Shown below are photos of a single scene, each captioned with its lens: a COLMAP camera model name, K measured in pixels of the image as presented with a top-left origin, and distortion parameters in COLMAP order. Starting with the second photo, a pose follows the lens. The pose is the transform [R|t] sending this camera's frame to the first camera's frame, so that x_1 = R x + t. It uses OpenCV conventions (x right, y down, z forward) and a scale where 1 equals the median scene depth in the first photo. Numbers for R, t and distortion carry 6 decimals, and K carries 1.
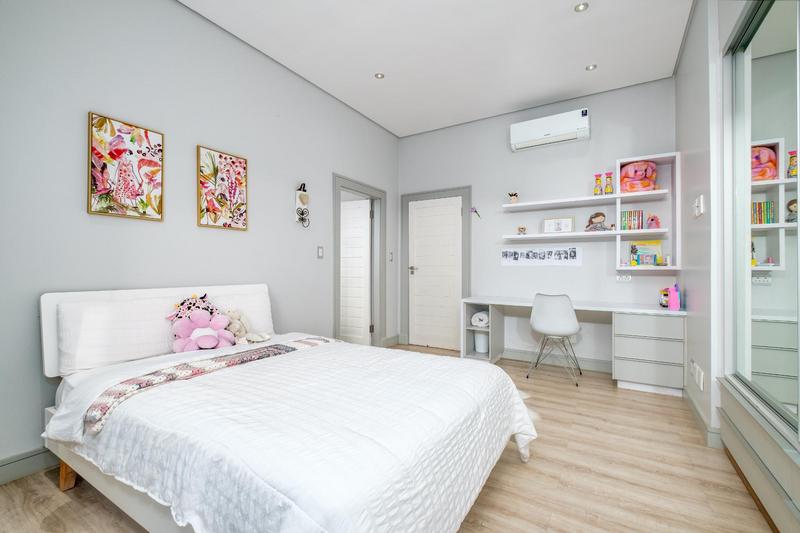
lens RADIAL K [[350.2, 0, 398.1], [0, 350.2, 267.9], [0, 0, 1]] dist [-0.008064, -0.001493]
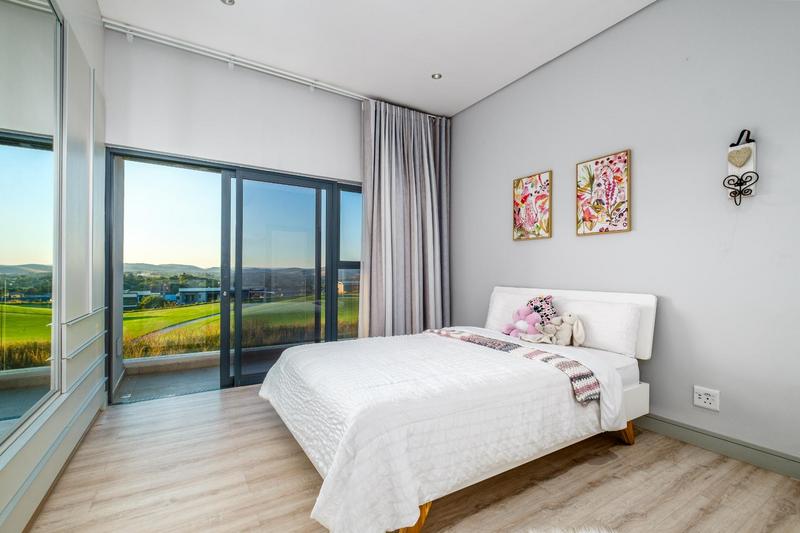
lens RADIAL K [[350.2, 0, 400.3], [0, 350.2, 269.6], [0, 0, 1]] dist [-0.008064, -0.001493]
pose [[-0.450921, -0.008282, -0.892526, 0.672463], [-0.001756, 0.999963, -0.008392, -0.002884], [0.892562, -0.002217, -0.450919, 0.993552]]
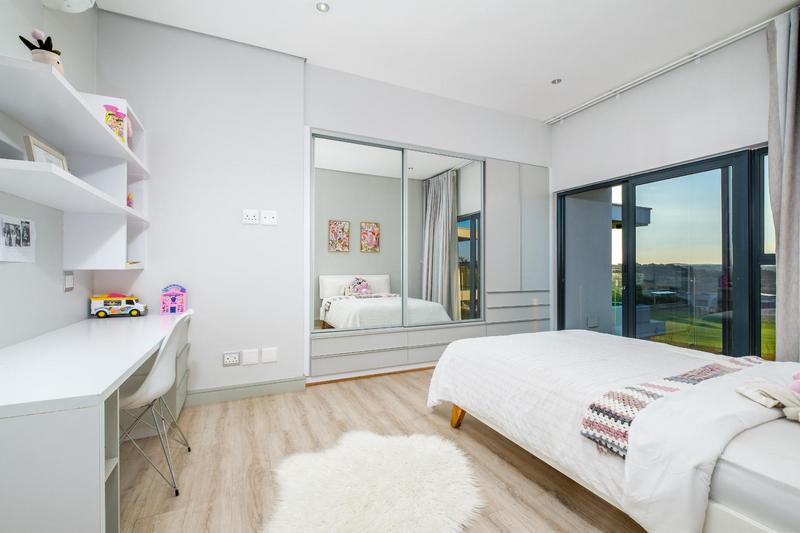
lens RADIAL K [[350.2, 0, 398.2], [0, 350.2, 266.8], [0, 0, 1]] dist [-0.008064, -0.001493]
pose [[-0.837664, 0.000189, 0.546186, -0.198785], [-0.004469, 0.999964, -0.007200, 0.001223], [-0.546167, -0.008472, -0.837633, 1.630602]]
